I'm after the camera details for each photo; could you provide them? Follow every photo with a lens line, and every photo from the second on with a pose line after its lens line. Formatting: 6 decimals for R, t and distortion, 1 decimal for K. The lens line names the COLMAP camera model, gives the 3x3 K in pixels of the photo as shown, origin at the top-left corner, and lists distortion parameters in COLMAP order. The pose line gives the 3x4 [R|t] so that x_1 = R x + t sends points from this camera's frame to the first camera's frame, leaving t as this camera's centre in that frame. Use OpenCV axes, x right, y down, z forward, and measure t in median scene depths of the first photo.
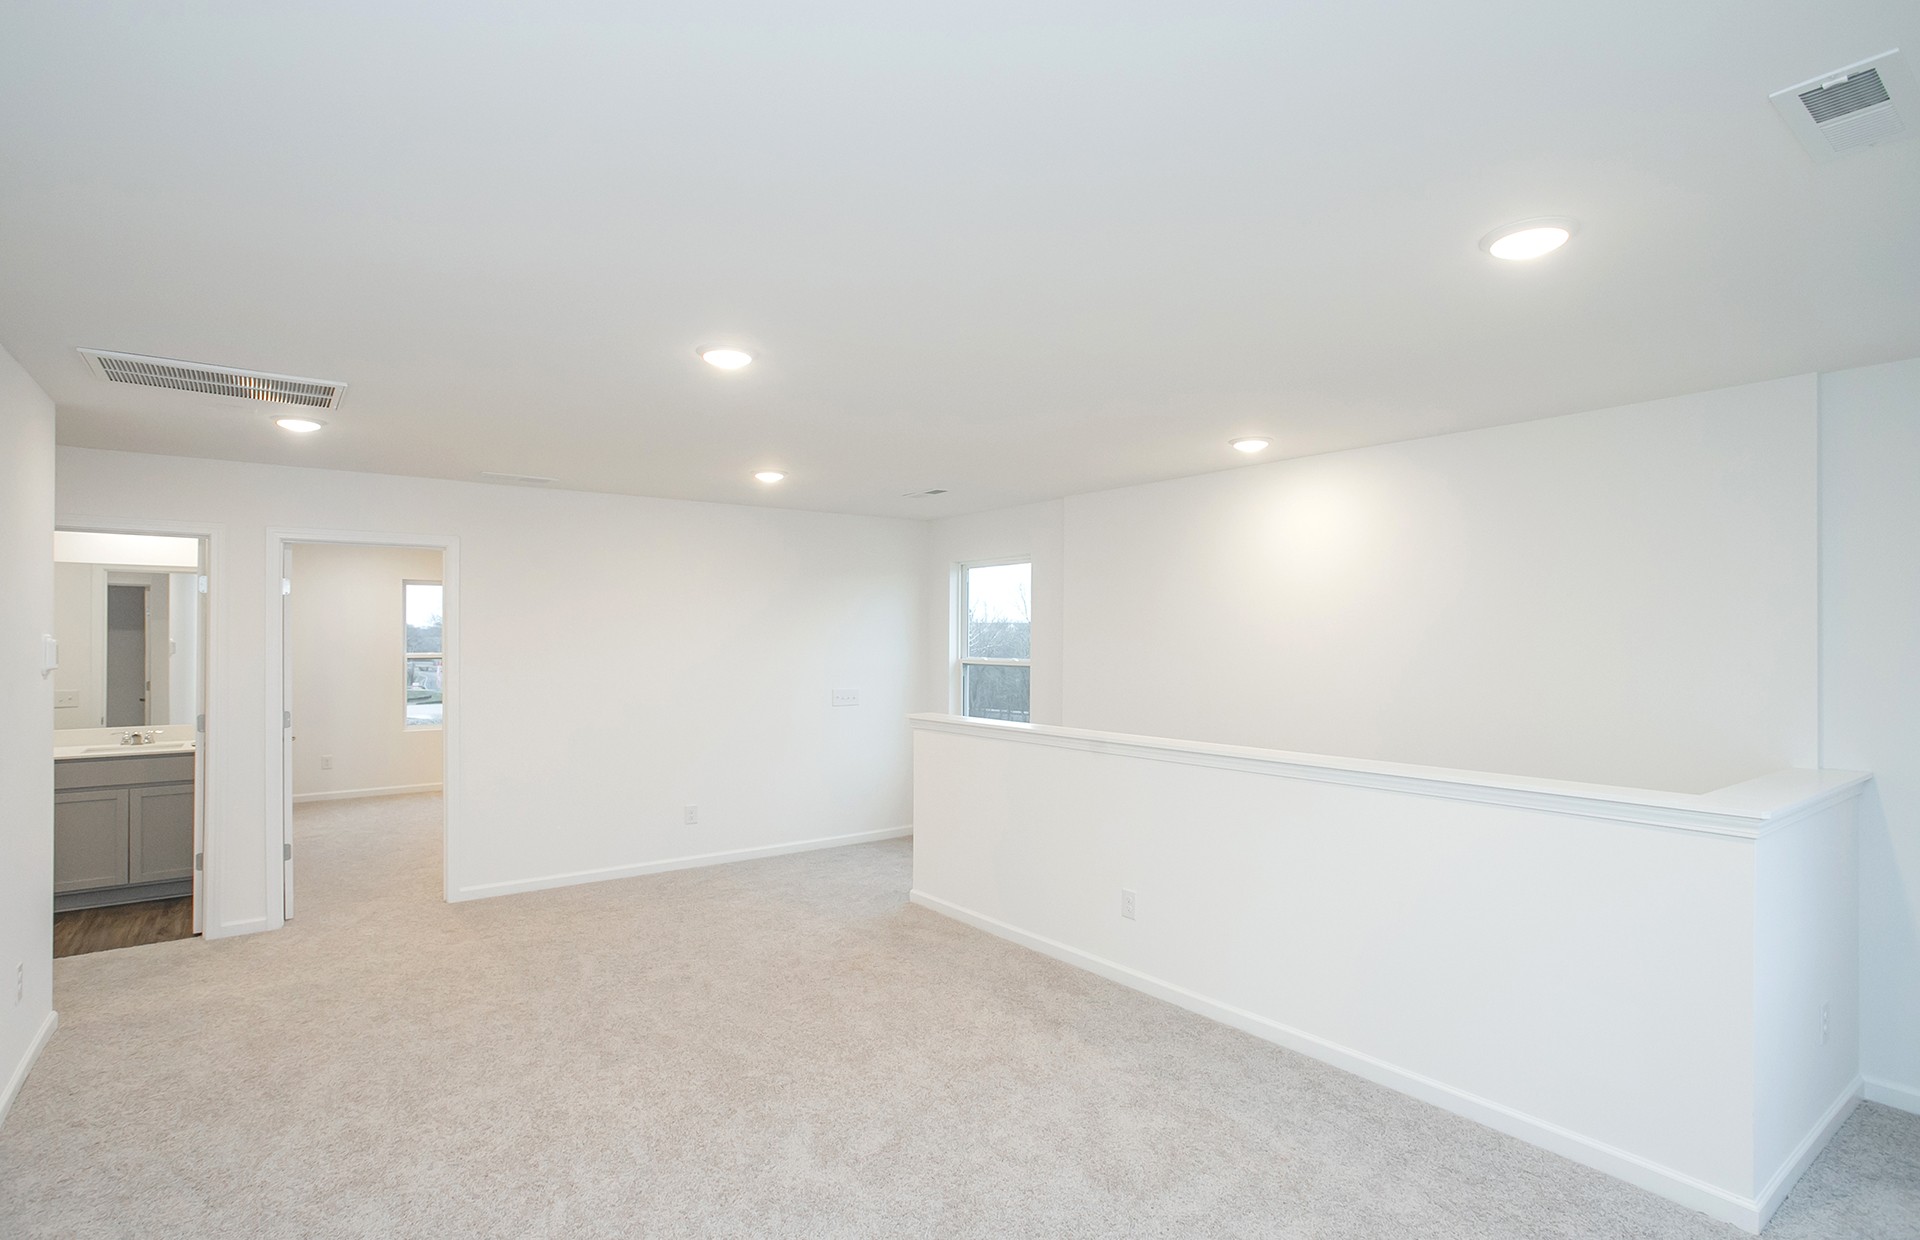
lens RADIAL K [[972.6, 0, 958.4], [0, 972.6, 621.0], [0, 0, 1]] dist [-0.024892, -0.000401]
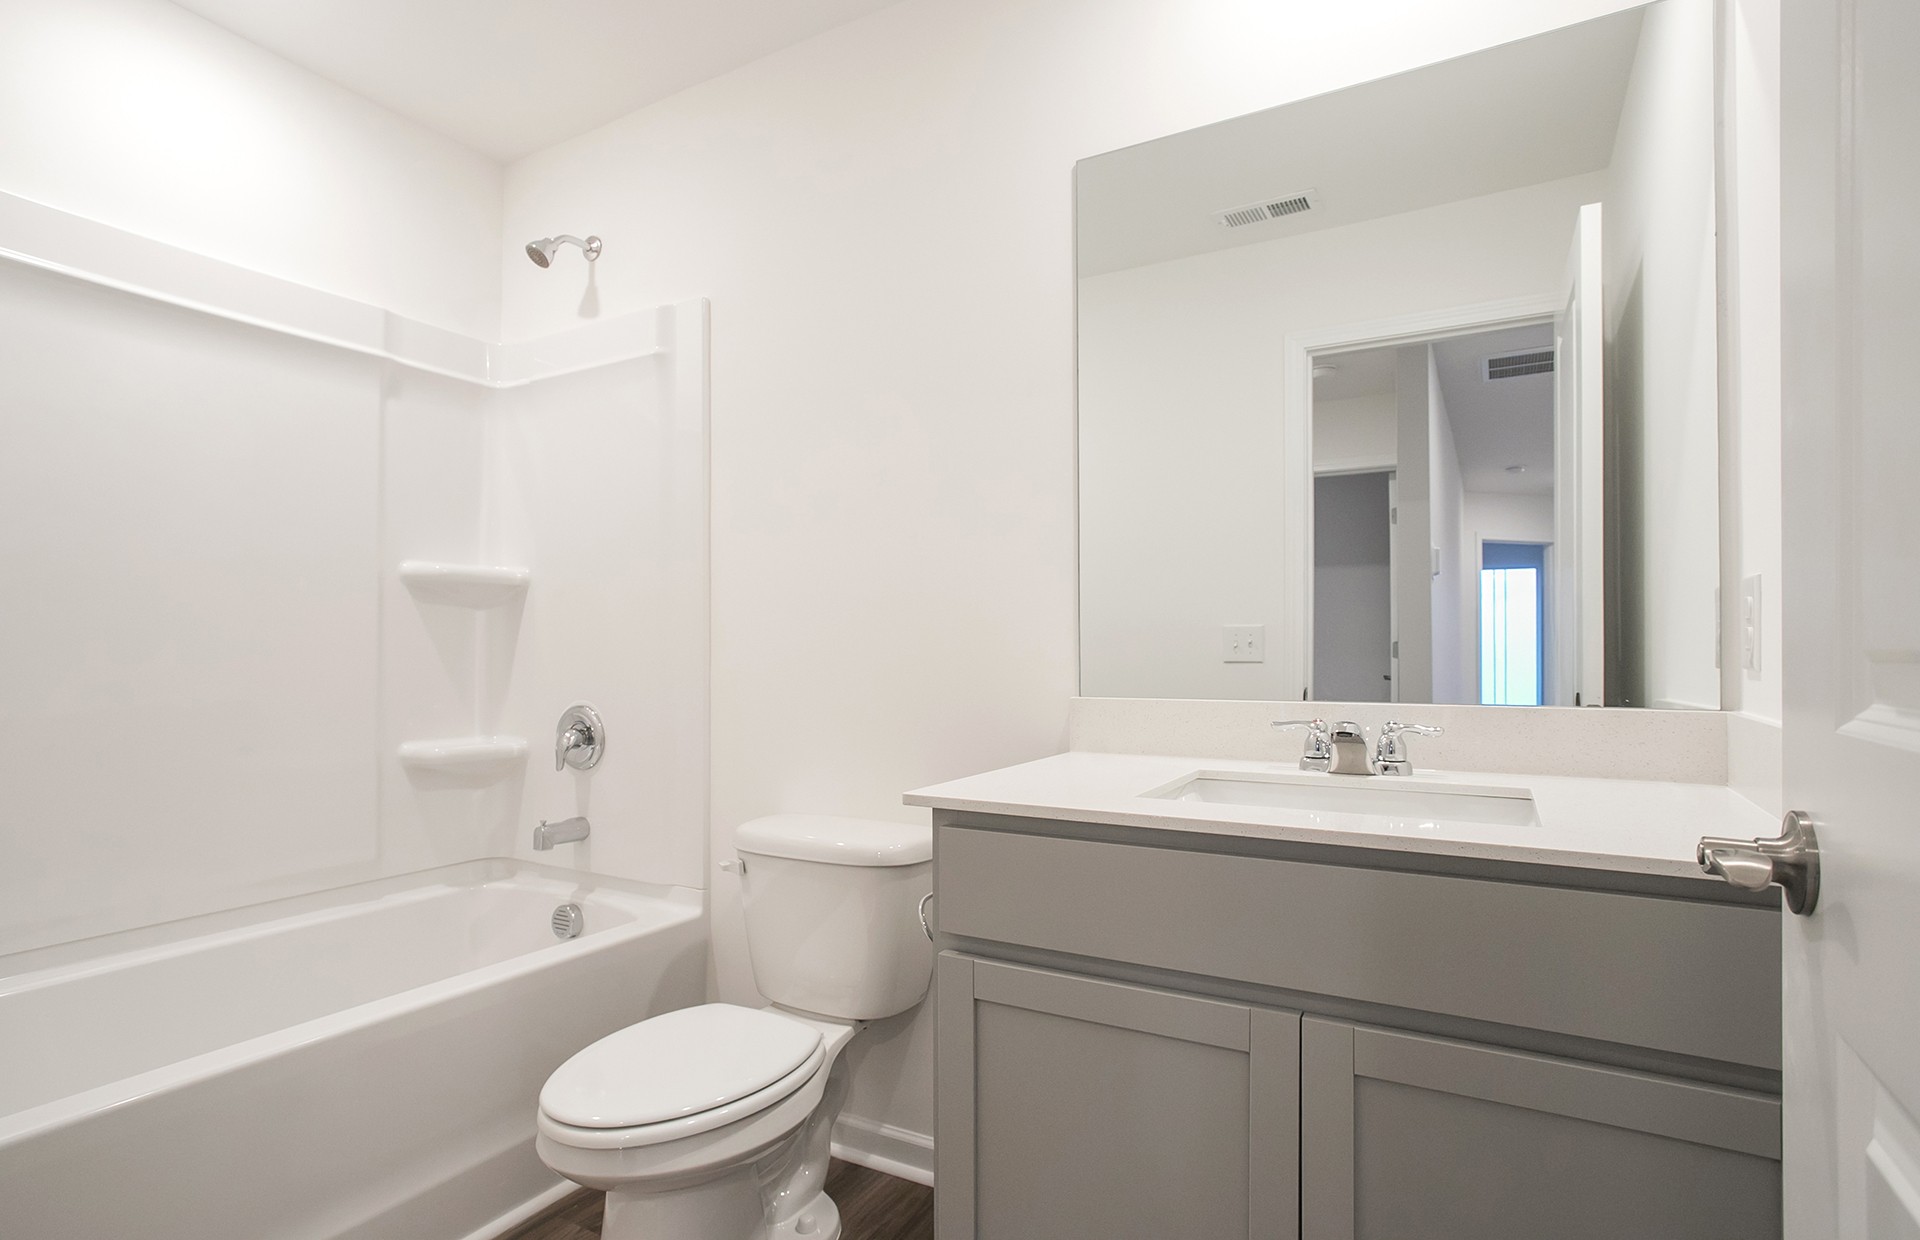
lens RADIAL K [[972.6, 0, 954.5], [0, 972.6, 629.1], [0, 0, 1]] dist [-0.024892, -0.000401]
pose [[0.425036, -0.010825, -0.905112, -0.514048], [0.002678, 0.999939, -0.010701, 0.071998], [0.905173, 0.002124, 0.425039, 0.607269]]
